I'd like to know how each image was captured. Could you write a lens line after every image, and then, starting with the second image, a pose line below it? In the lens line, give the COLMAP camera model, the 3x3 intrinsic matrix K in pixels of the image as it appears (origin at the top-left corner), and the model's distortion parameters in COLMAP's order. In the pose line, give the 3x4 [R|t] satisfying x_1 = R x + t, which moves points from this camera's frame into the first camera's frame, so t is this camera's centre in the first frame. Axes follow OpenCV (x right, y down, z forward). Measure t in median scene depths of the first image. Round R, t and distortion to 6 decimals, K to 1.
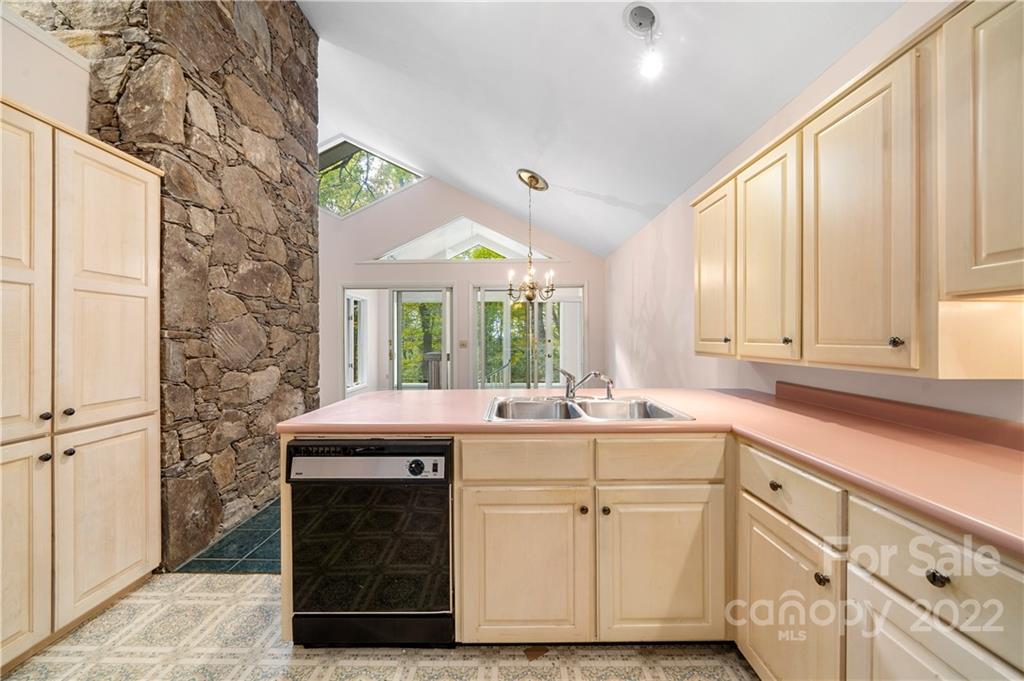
lens RADIAL K [[362.1, 0, 517.8], [0, 362.1, 338.5], [0, 0, 1]] dist [-0.005302, -0.000811]
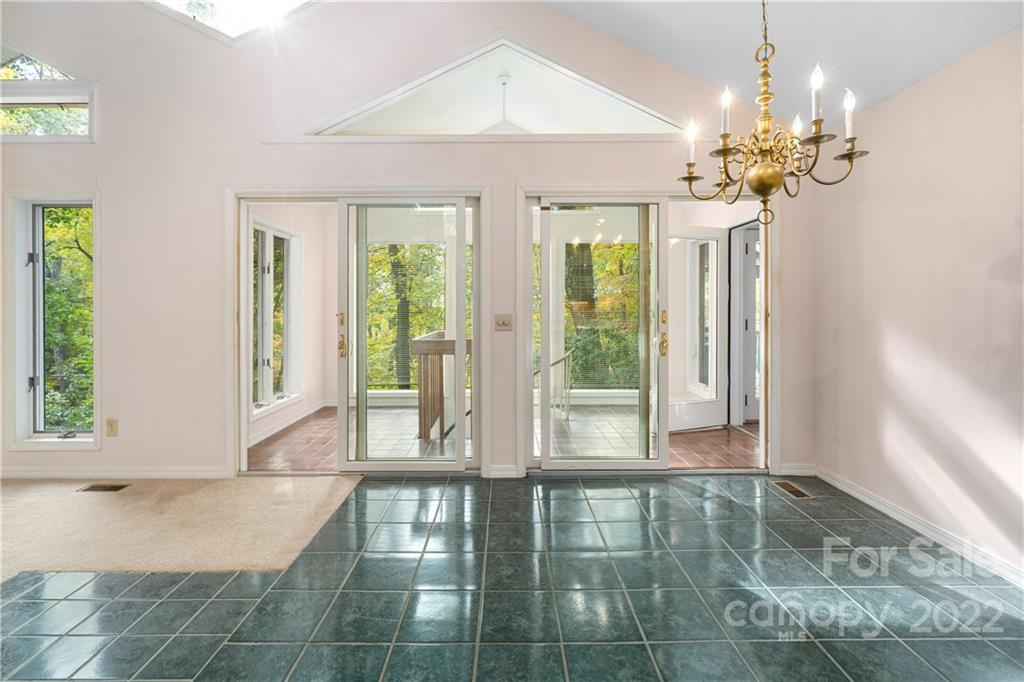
lens RADIAL K [[438.9, 0, 509.5], [0, 438.9, 308.1], [0, 0, 1]] dist [-0.001619, -0.000207]
pose [[0.999973, -0.002437, 0.006980, -0.121112], [0.002442, 0.999997, -0.000667, -0.001441], [-0.006979, 0.000684, 0.999975, 0.371960]]
